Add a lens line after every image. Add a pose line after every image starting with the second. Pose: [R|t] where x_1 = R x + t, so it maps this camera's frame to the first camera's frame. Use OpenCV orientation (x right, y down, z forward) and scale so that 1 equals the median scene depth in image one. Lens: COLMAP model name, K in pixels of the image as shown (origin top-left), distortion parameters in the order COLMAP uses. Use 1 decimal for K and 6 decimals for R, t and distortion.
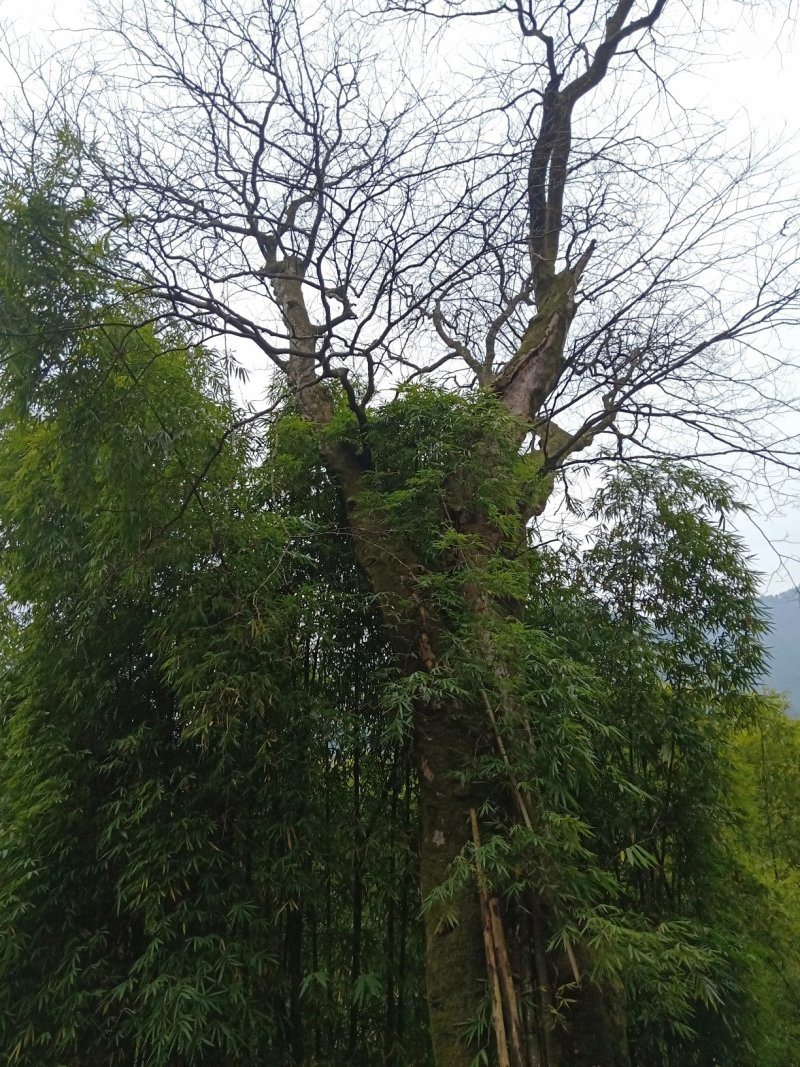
lens RADIAL K [[884.9, 0, 415.2], [0, 884.9, 544.3], [0, 0, 1]] dist [0.135148, -0.257082]
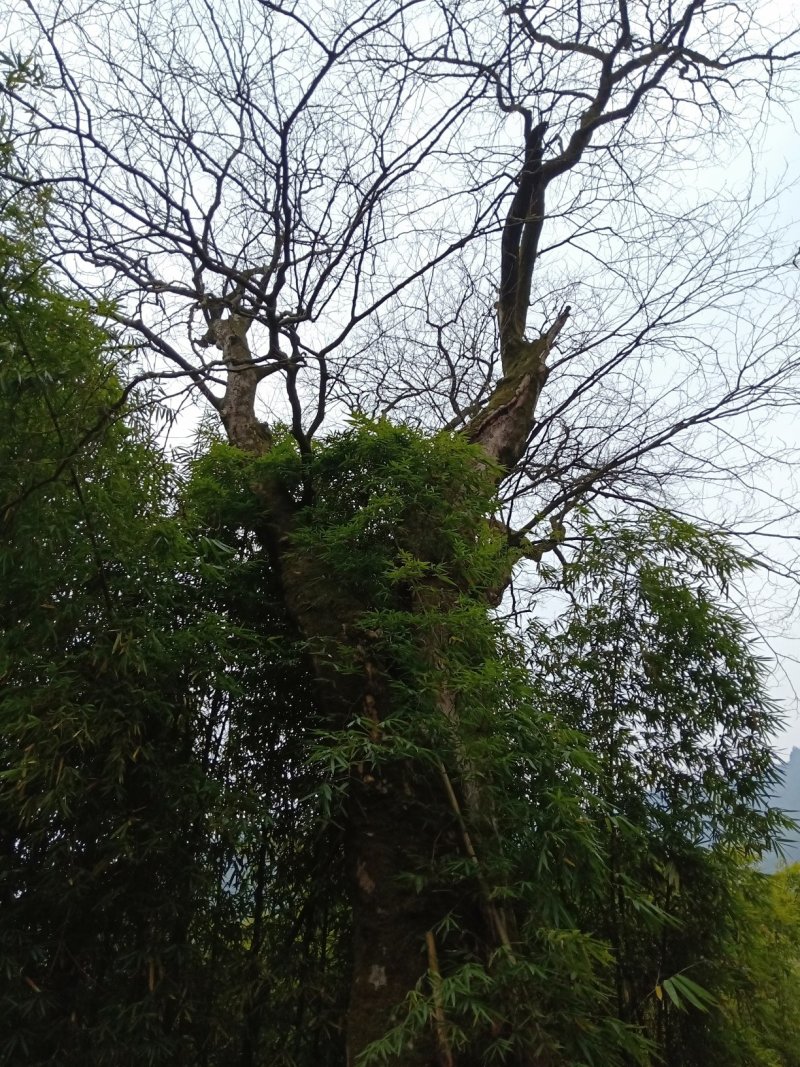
lens RADIAL K [[851.3, 0, 429.6], [0, 851.3, 542.9], [0, 0, 1]] dist [0.040173, -0.061952]
pose [[0.991121, 0.076397, 0.108823, -0.025108], [-0.048999, 0.970712, -0.235197, 0.128862], [-0.123604, 0.227777, 0.965836, 0.234387]]
